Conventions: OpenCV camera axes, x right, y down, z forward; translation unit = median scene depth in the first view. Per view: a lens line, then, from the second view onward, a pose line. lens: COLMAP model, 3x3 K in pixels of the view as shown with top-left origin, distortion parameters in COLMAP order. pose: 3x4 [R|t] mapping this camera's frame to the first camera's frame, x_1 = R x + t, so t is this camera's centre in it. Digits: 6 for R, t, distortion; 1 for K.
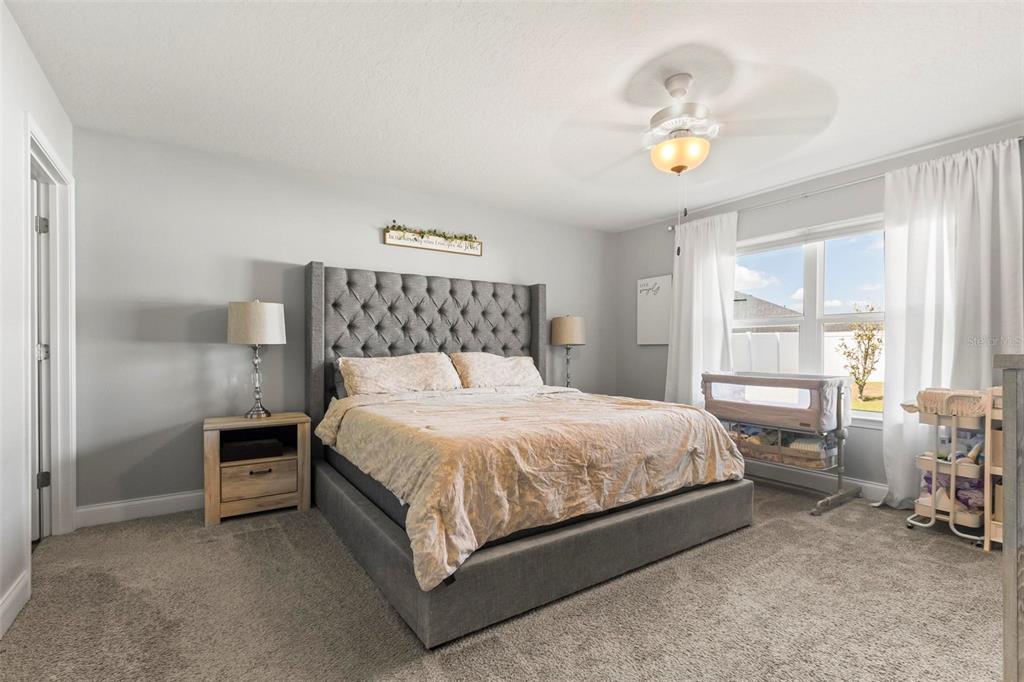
lens RADIAL K [[473.6, 0, 512.0], [0, 473.6, 341.0], [0, 0, 1]] dist [-0.000639, -0.000055]
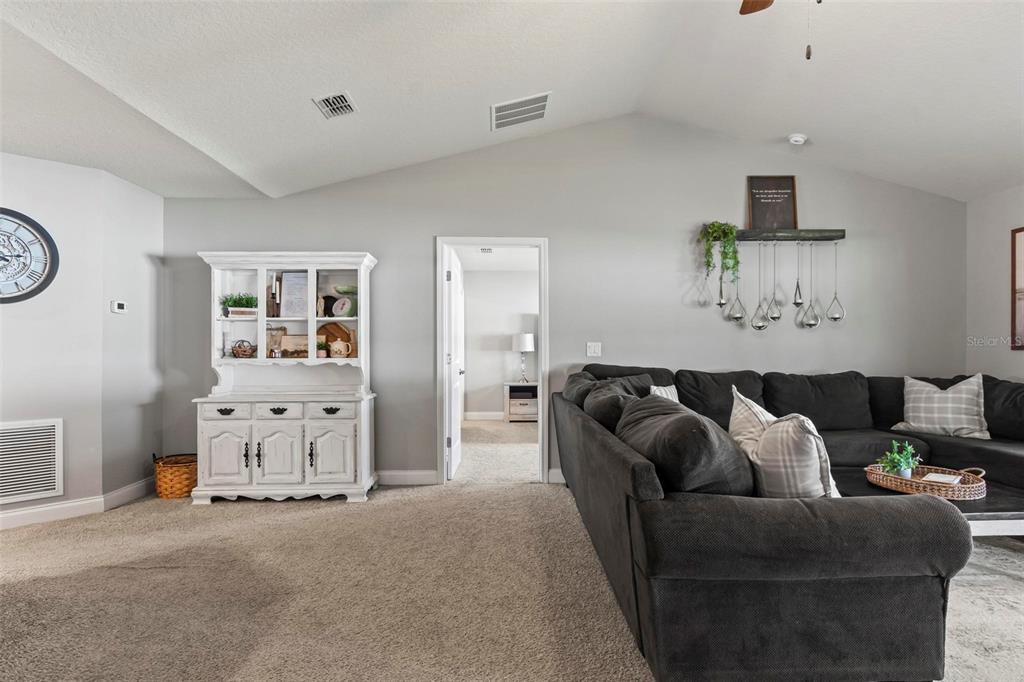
lens RADIAL K [[525.3, 0, 512.0], [0, 525.3, 341.0], [0, 0, 1]] dist [0.000291, 0.000090]
pose [[0.841946, -0.011484, -0.539440, 0.833199], [0.003305, 0.999864, -0.016128, -0.001384], [0.539552, 0.011796, 0.841870, -1.237986]]
